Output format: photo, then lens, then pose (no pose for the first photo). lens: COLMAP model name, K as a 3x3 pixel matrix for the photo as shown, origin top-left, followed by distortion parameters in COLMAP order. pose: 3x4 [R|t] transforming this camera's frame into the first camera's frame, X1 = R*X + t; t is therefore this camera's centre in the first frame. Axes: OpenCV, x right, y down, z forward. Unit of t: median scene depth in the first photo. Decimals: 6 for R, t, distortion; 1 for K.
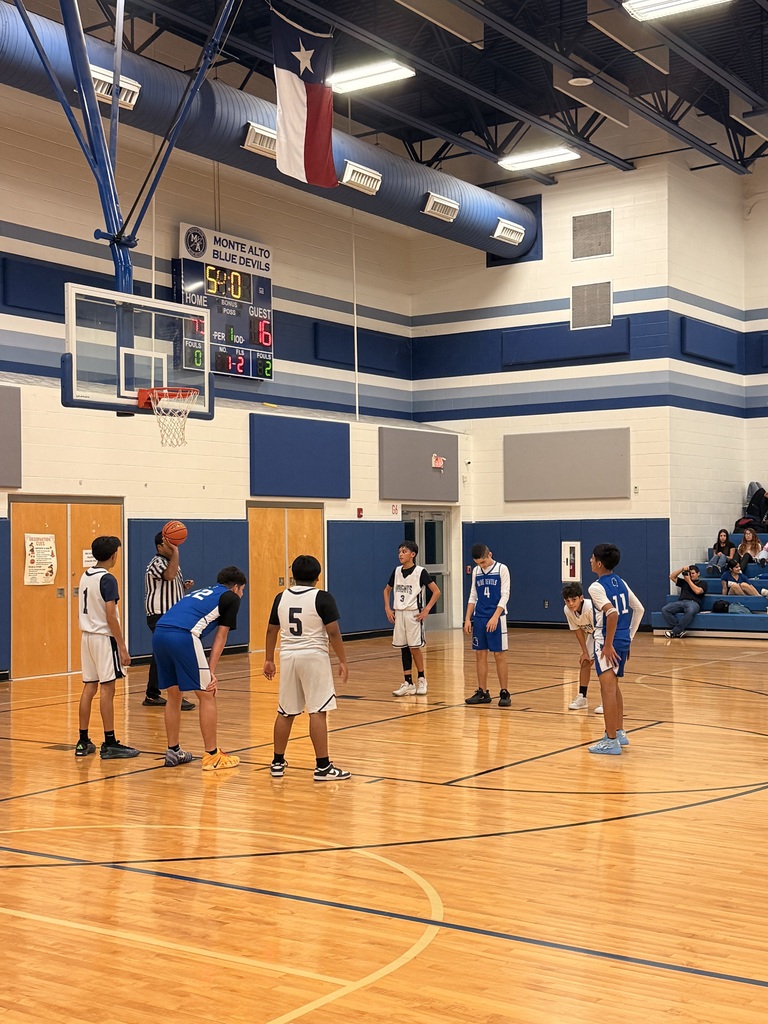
lens RADIAL K [[1380.7, 0, 376.7], [0, 1380.7, 515.6], [0, 0, 1]] dist [0.183027, -0.298311]
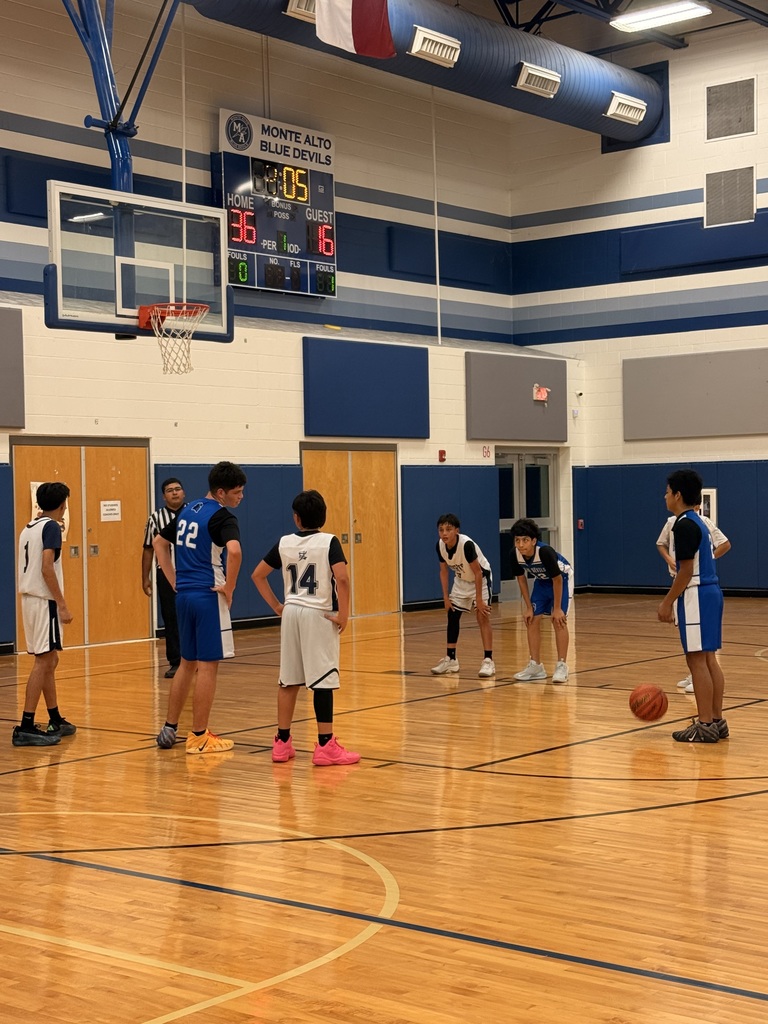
lens RADIAL K [[1667.0, 0, 384.0], [0, 1667.0, 512.0], [0, 0, 1]] dist [0.182178, -0.271826]
pose [[0.996624, -0.007780, -0.081730, 0.034961], [0.009971, 0.999601, 0.026438, 0.004813], [0.081492, -0.027164, 0.996304, -0.001353]]
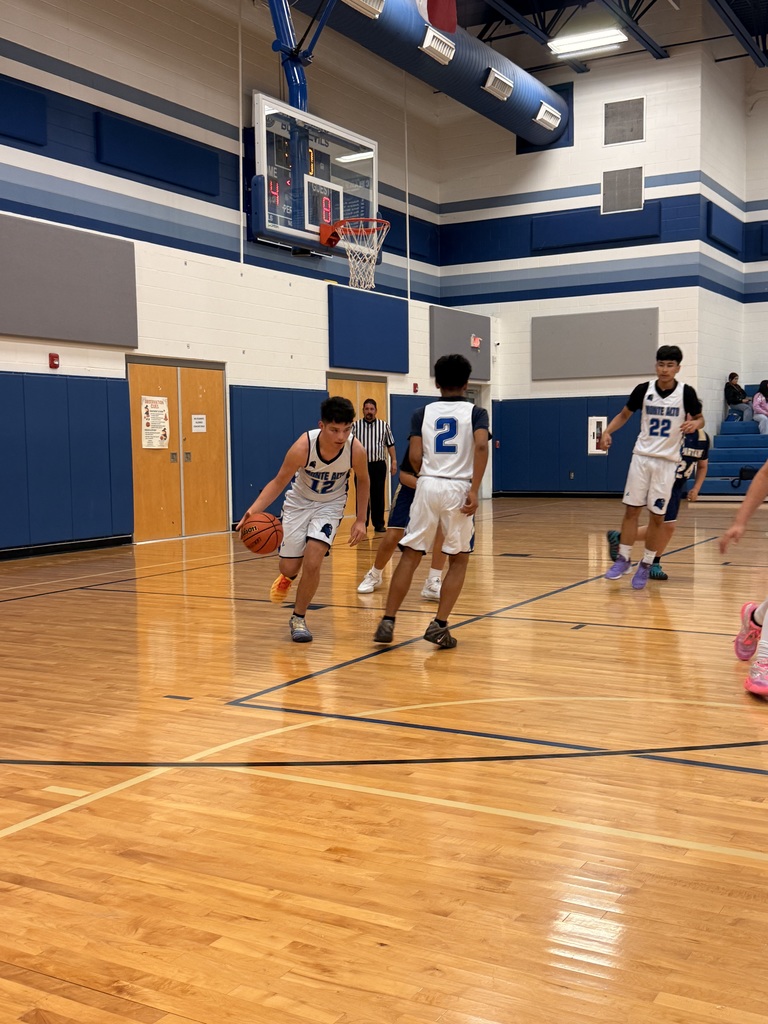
lens RADIAL K [[1137.7, 0, 370.4], [0, 1137.7, 518.0], [0, 0, 1]] dist [0.210834, -0.488591]
pose [[0.996045, -0.009843, 0.088306, -0.124764], [0.002378, 0.996442, 0.084246, 0.023528], [-0.088821, -0.083703, 0.992524, 0.134629]]
